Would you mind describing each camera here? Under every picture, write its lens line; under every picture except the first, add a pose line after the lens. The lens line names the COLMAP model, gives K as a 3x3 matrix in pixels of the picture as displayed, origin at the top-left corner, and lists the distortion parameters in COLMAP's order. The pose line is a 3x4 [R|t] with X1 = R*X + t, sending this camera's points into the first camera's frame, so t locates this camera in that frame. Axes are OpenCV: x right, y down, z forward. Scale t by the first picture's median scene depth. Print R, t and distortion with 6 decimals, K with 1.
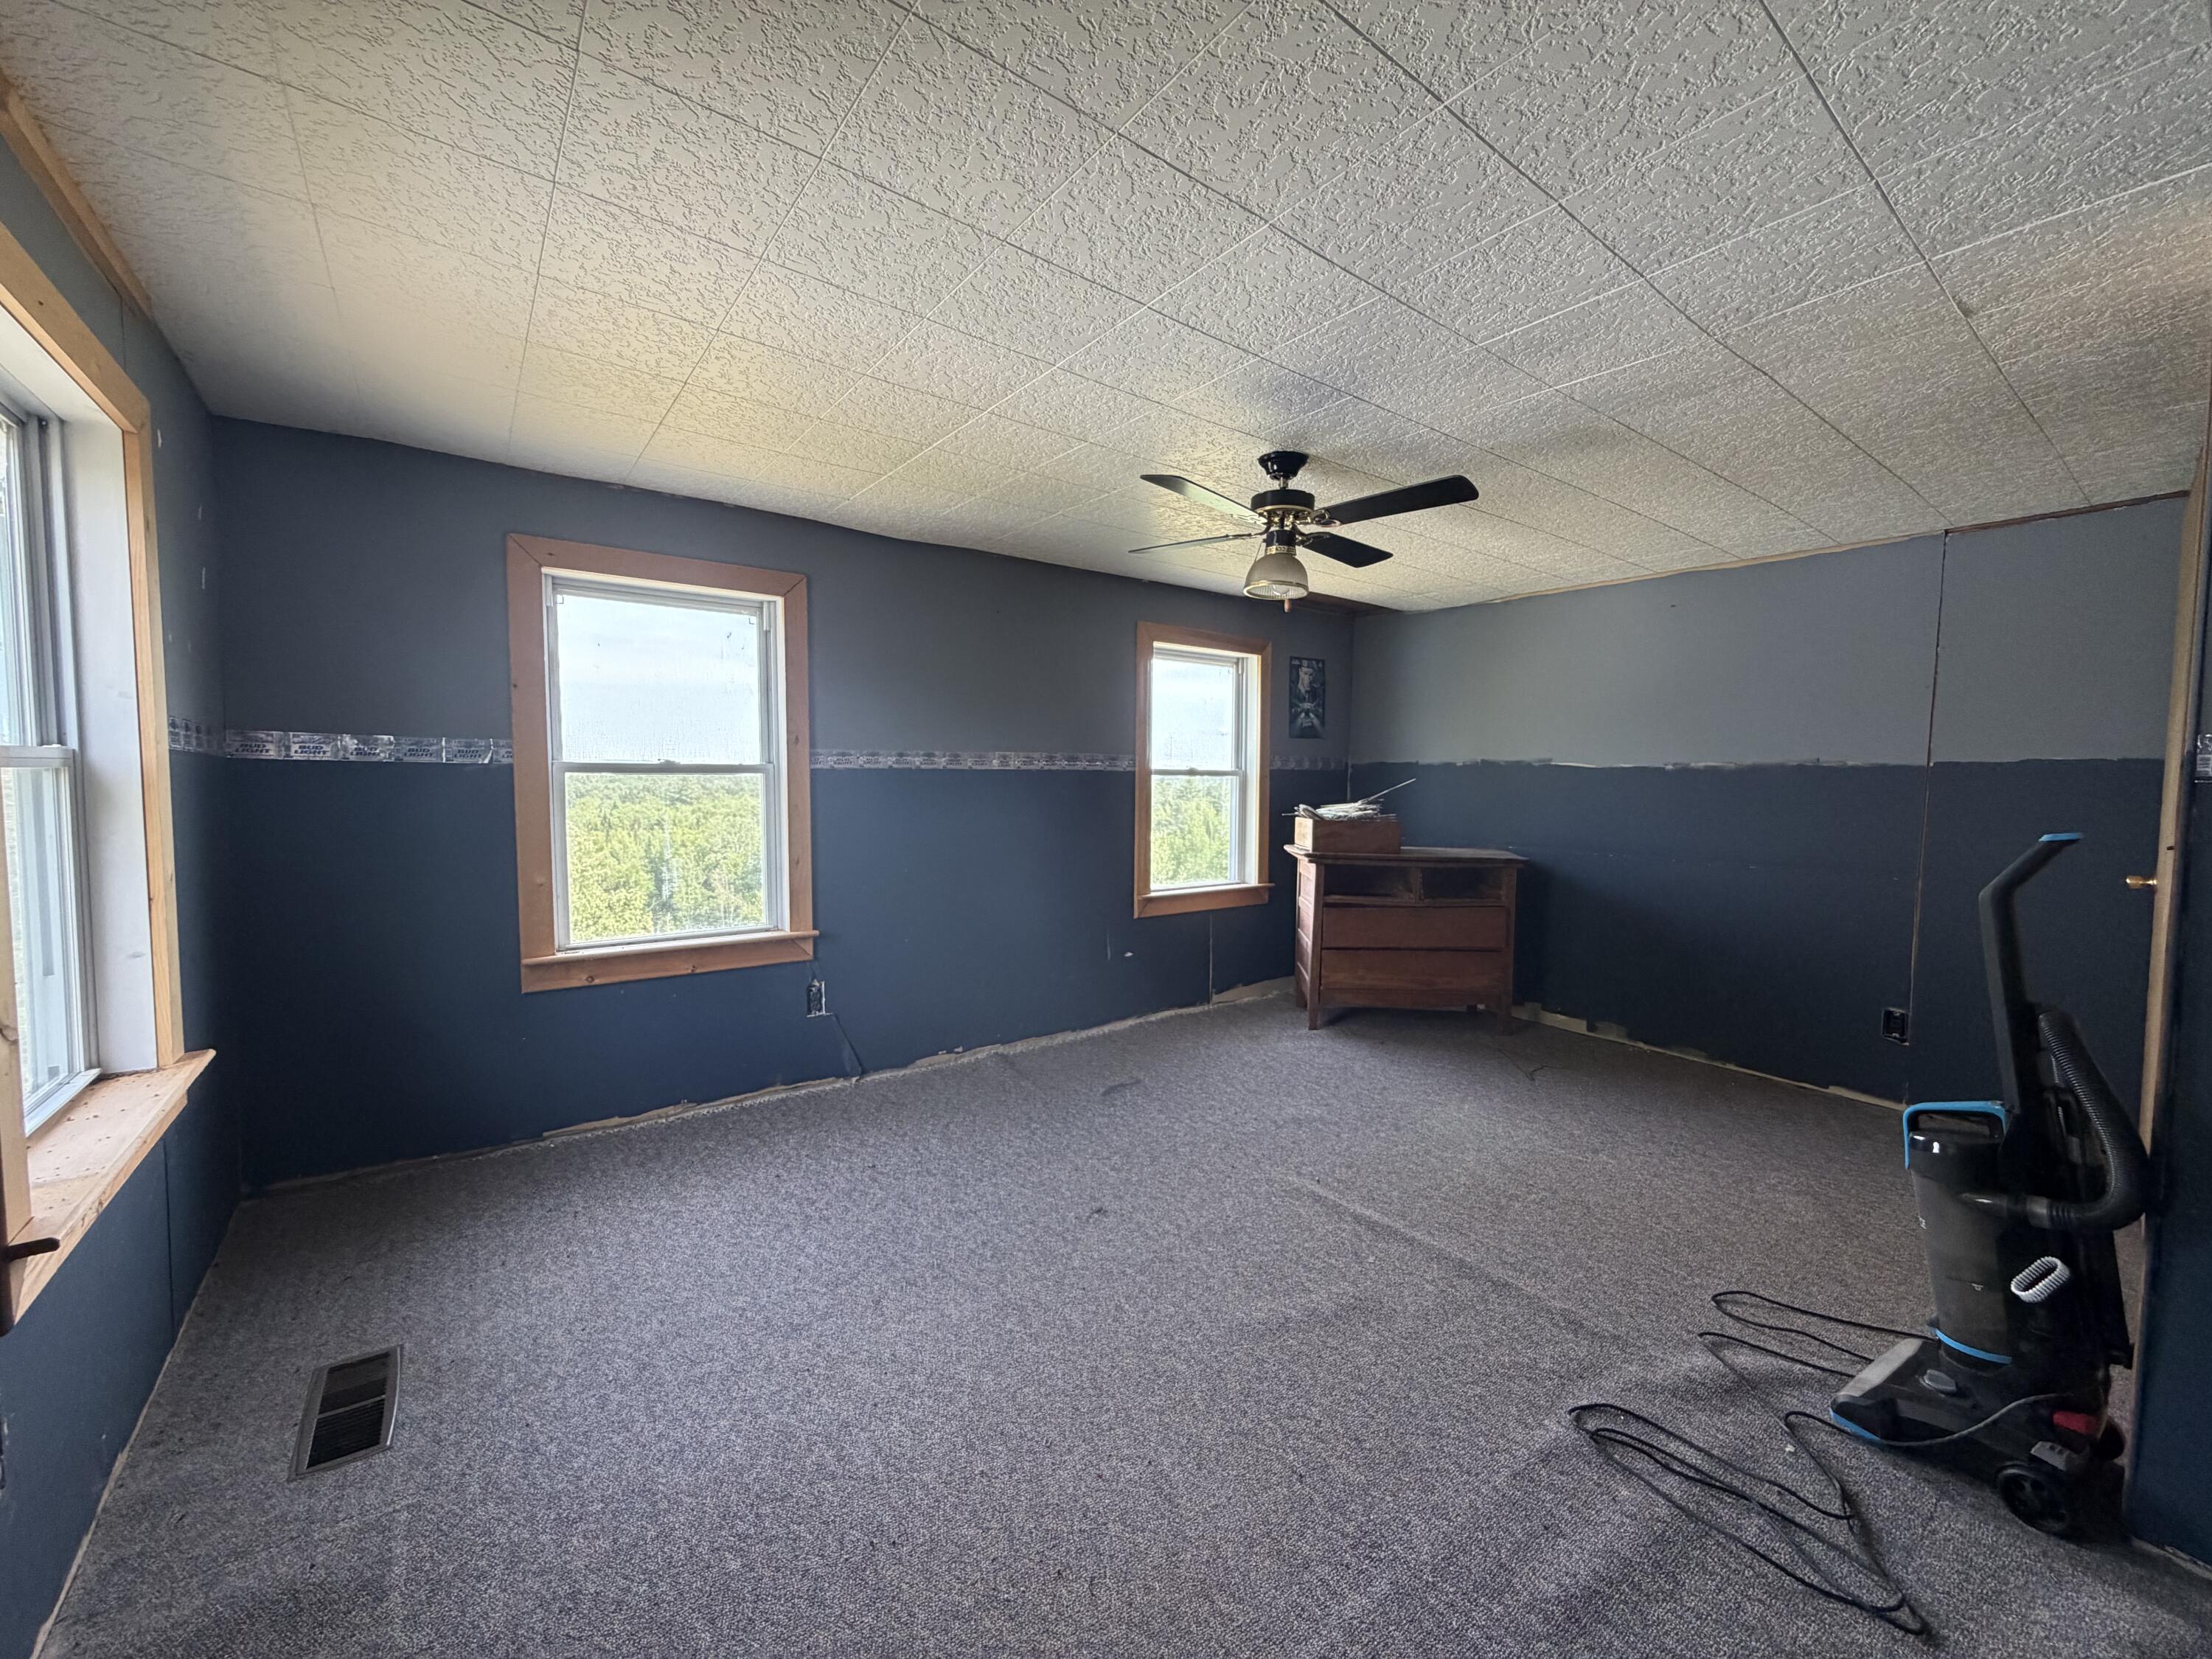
lens RADIAL K [[880.4, 0, 1101.3], [0, 880.4, 827.8], [0, 0, 1]] dist [0.001510, 0.000067]
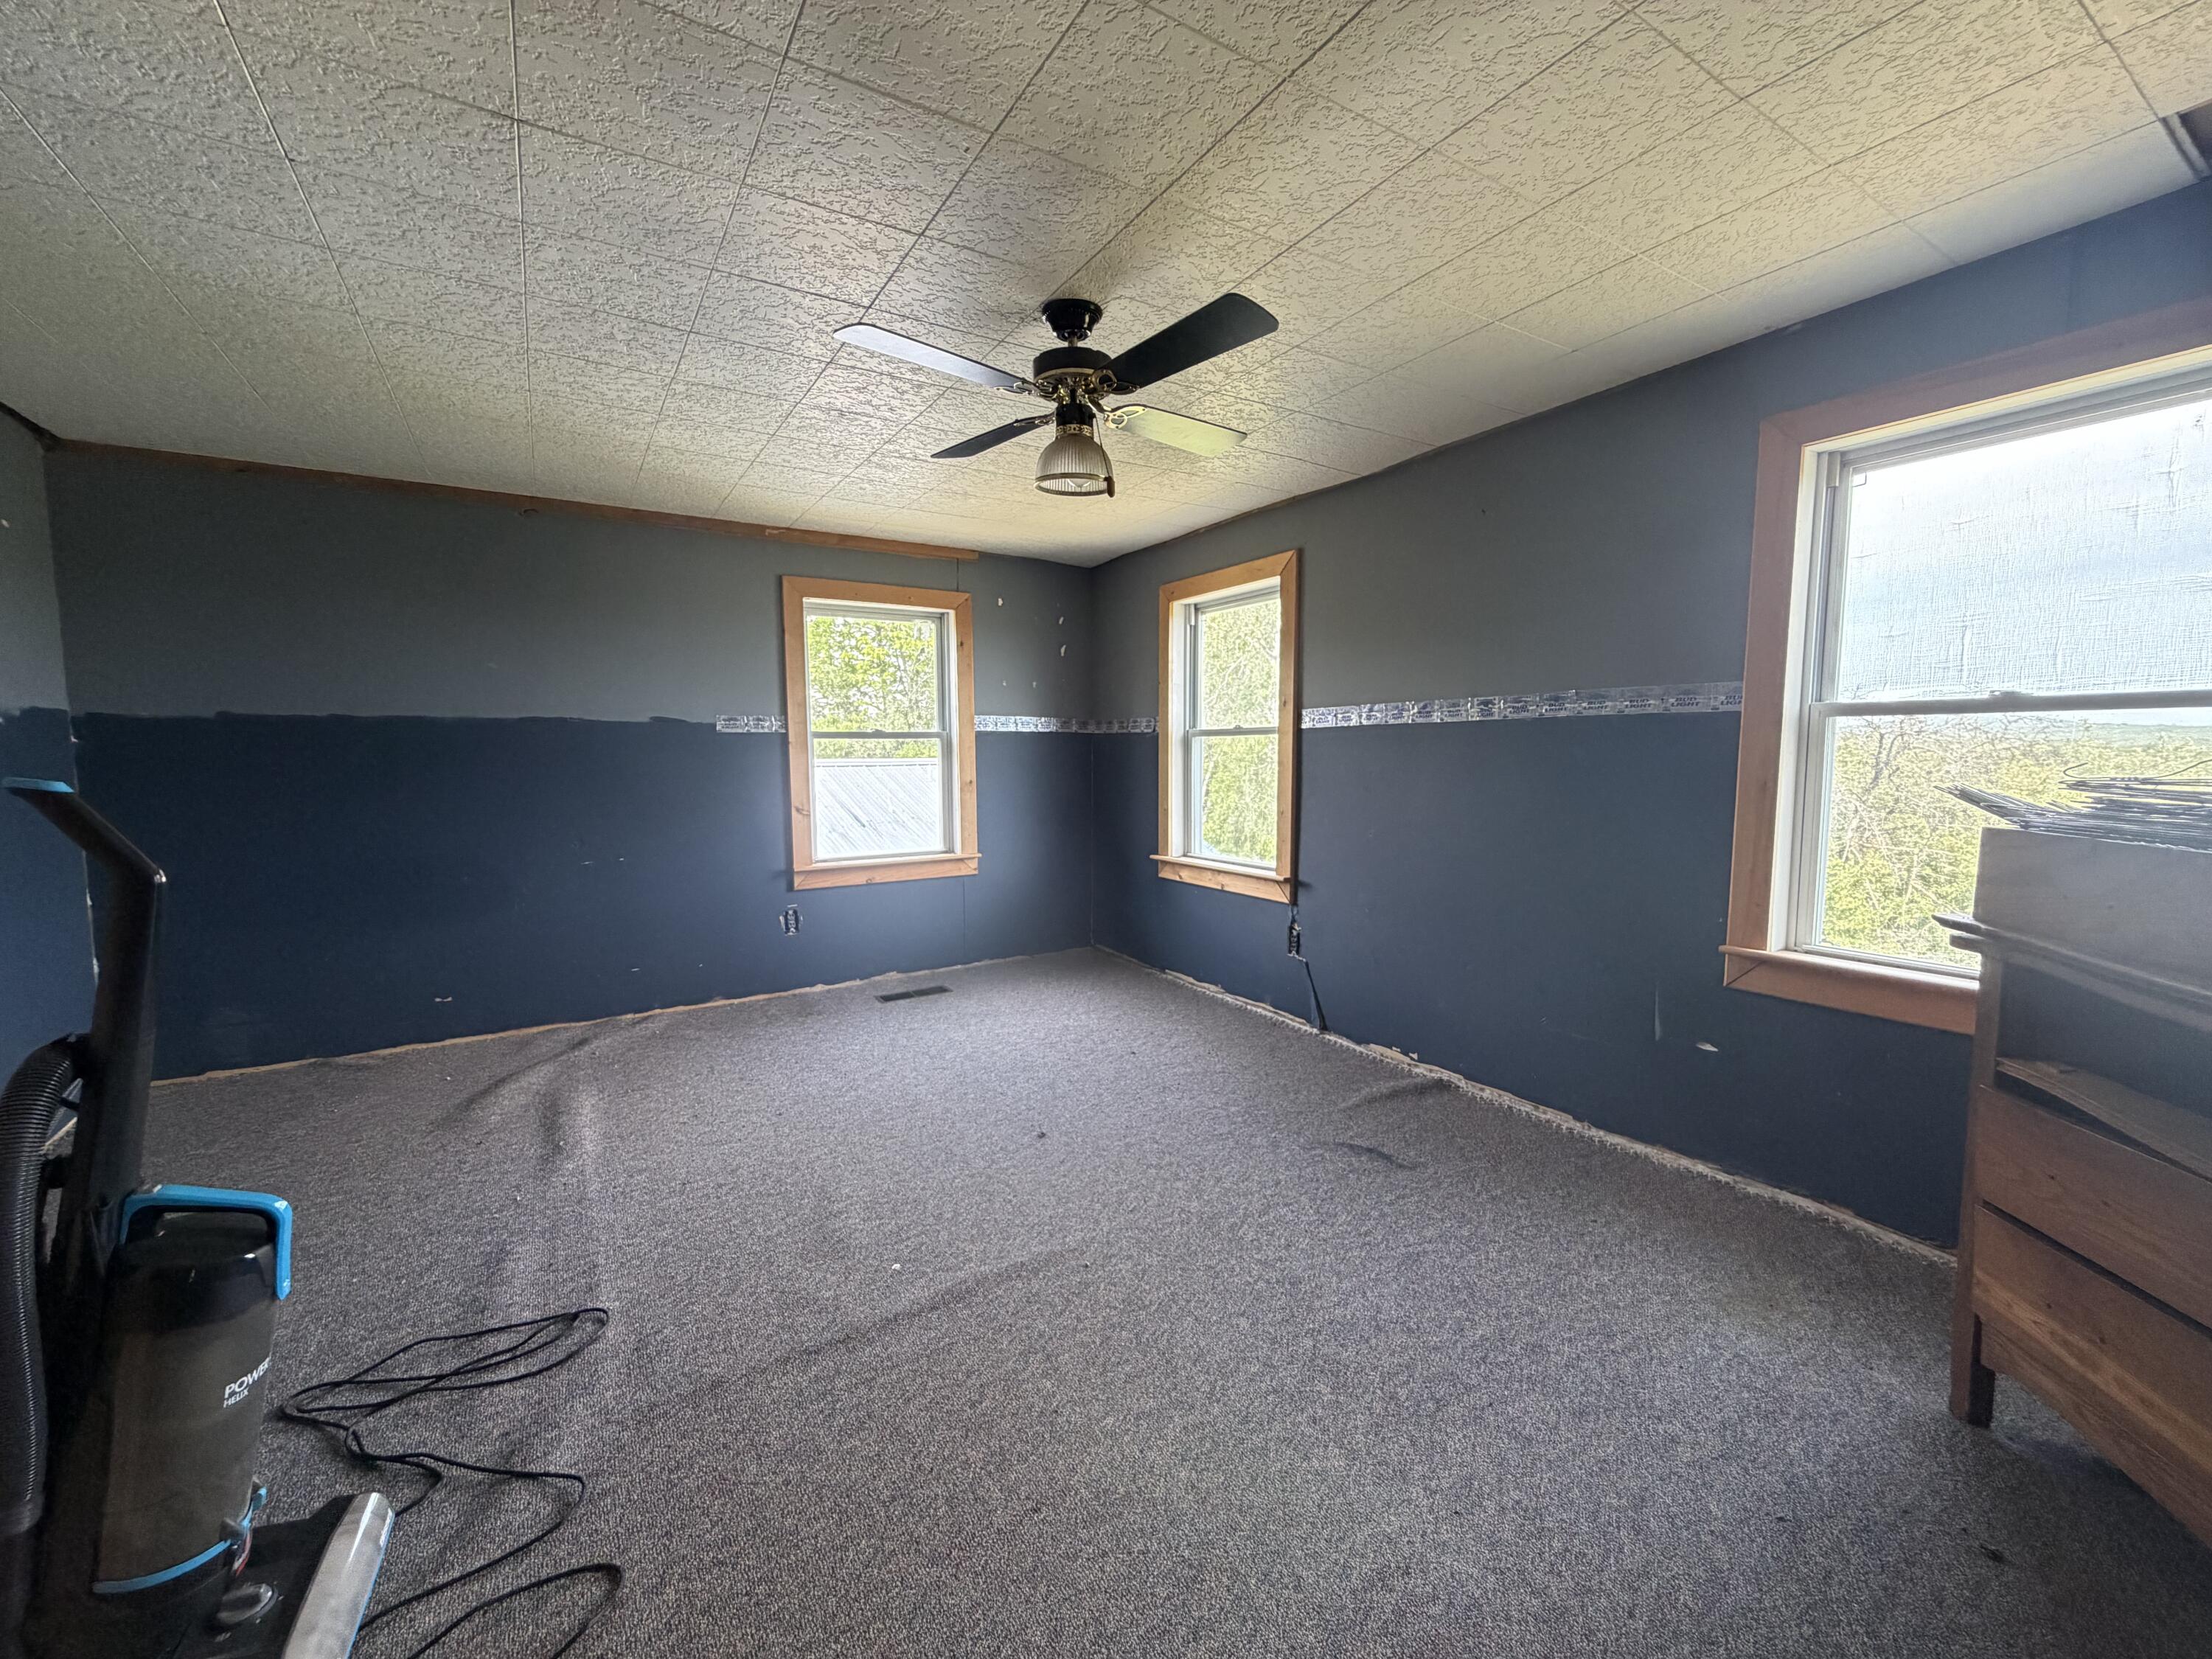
lens RADIAL K [[880.4, 0, 1101.3], [0, 880.4, 827.8], [0, 0, 1]] dist [0.001510, 0.000067]
pose [[-0.084979, 0.083146, -0.992908, 0.792184], [-0.047537, 0.995039, 0.087393, -0.029508], [0.995248, 0.054627, -0.080605, 0.872553]]
